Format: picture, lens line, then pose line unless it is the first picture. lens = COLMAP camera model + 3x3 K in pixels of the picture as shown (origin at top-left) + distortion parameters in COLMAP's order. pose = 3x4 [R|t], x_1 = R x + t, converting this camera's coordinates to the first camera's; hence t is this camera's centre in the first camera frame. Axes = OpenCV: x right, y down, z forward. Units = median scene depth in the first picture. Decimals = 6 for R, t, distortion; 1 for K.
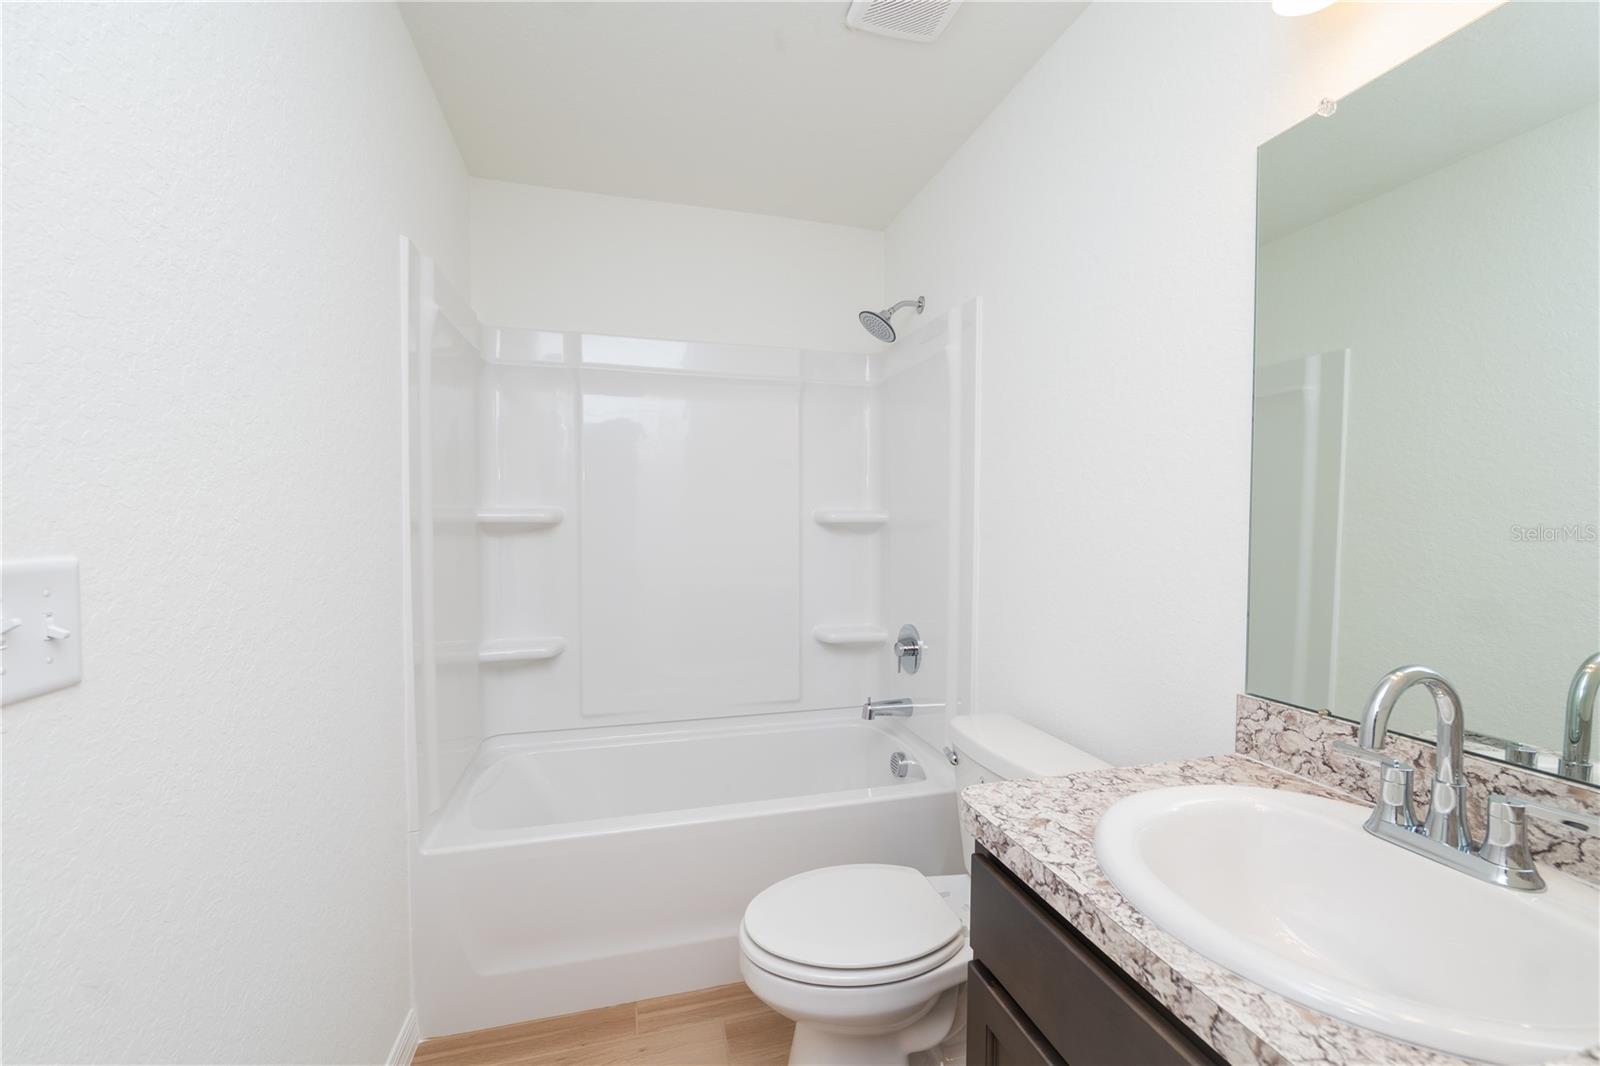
lens RADIAL K [[652.3, 0, 807.2], [0, 652.3, 536.0], [0, 0, 1]] dist [0.013448, 0.000326]
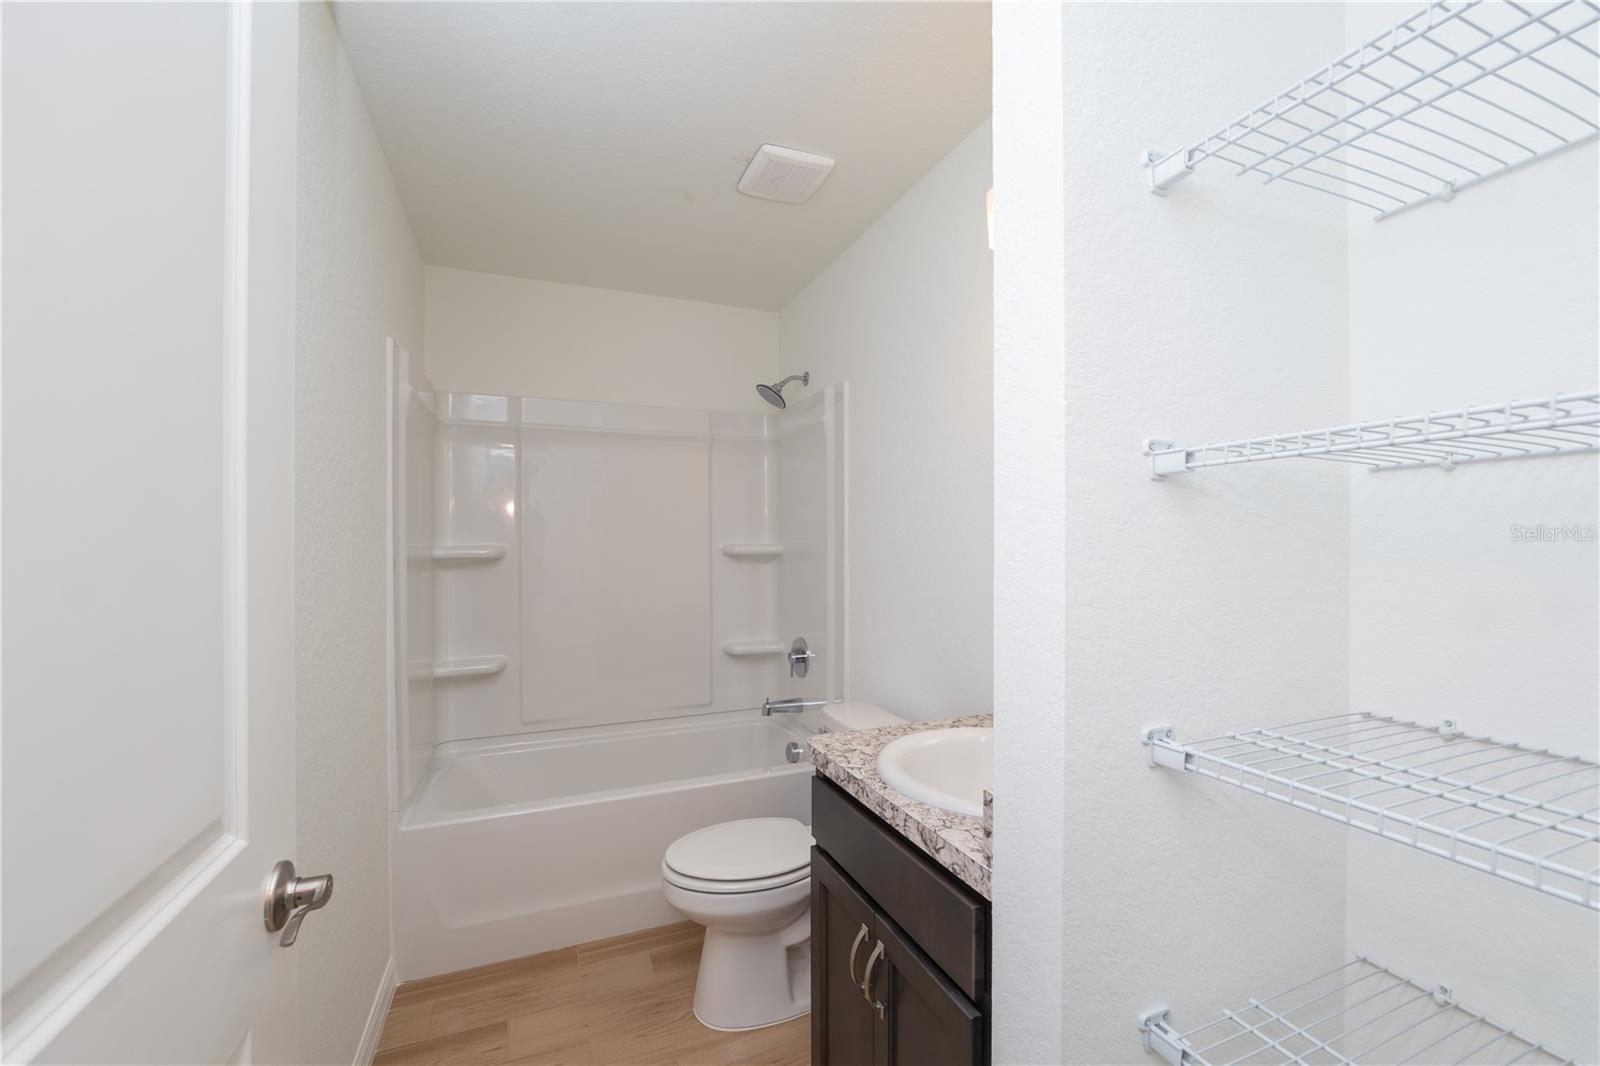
lens RADIAL K [[652.3, 0, 789.3], [0, 652.3, 537.5], [0, 0, 1]] dist [0.013448, 0.000326]
pose [[0.995205, -0.008010, 0.097483, 0.019963], [0.010805, 0.999545, -0.028178, -0.018439], [-0.097213, 0.029096, 0.994838, -0.238038]]
